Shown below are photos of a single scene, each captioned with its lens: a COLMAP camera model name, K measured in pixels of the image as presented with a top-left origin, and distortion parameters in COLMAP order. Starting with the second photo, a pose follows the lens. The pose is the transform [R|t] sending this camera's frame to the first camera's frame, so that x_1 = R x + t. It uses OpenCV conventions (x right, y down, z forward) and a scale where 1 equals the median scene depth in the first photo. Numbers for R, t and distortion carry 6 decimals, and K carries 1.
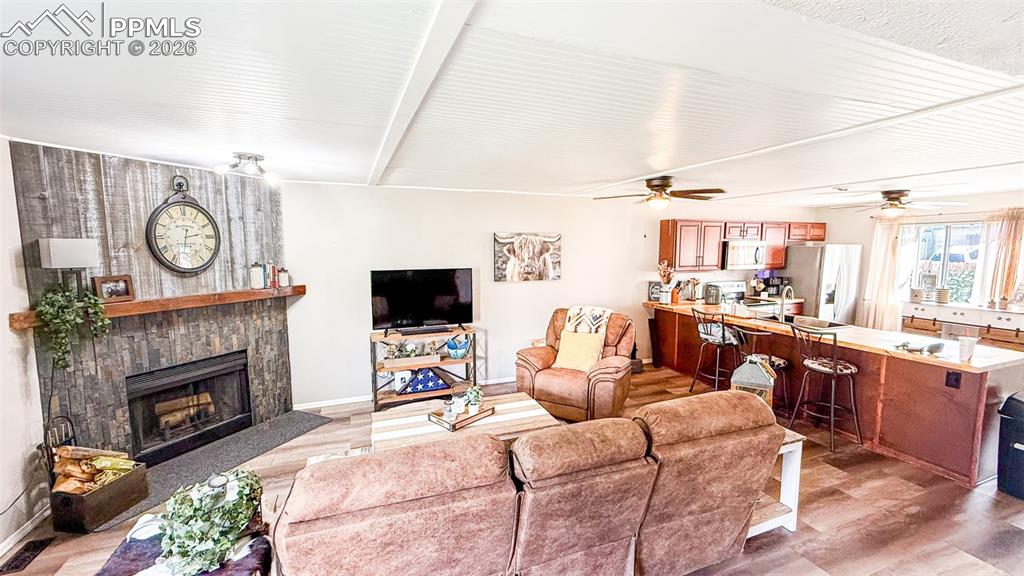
lens RADIAL K [[407.8, 0, 518.3], [0, 407.8, 287.3], [0, 0, 1]] dist [0.000437, 0.000328]
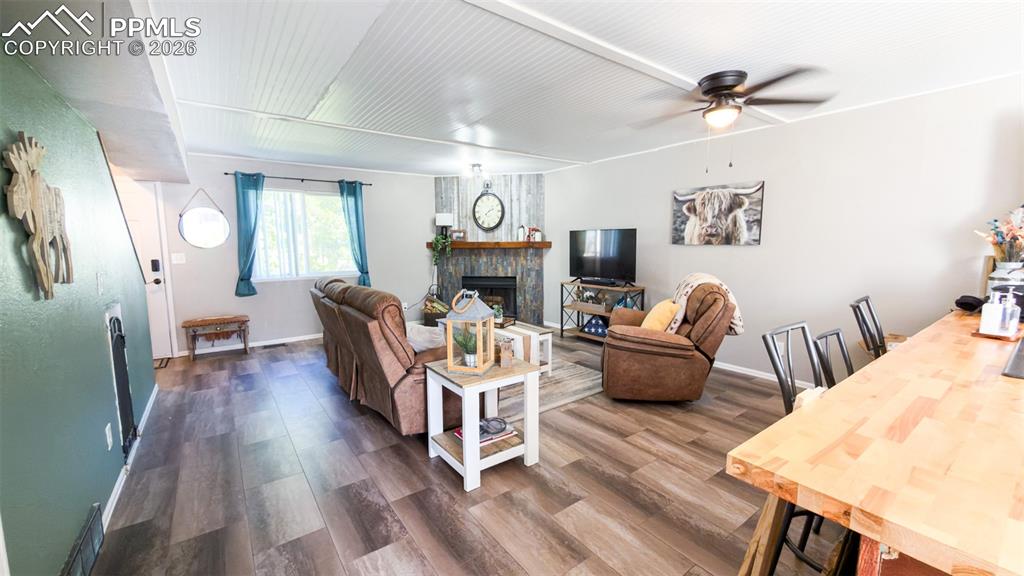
lens RADIAL K [[407.8, 0, 506.0], [0, 407.8, 285.4], [0, 0, 1]] dist [0.000437, 0.000328]
pose [[0.246202, 0.108566, -0.963119, 0.745809], [-0.090308, 0.991953, 0.088731, 0.031031], [0.965002, 0.065132, 0.254026, 0.407948]]
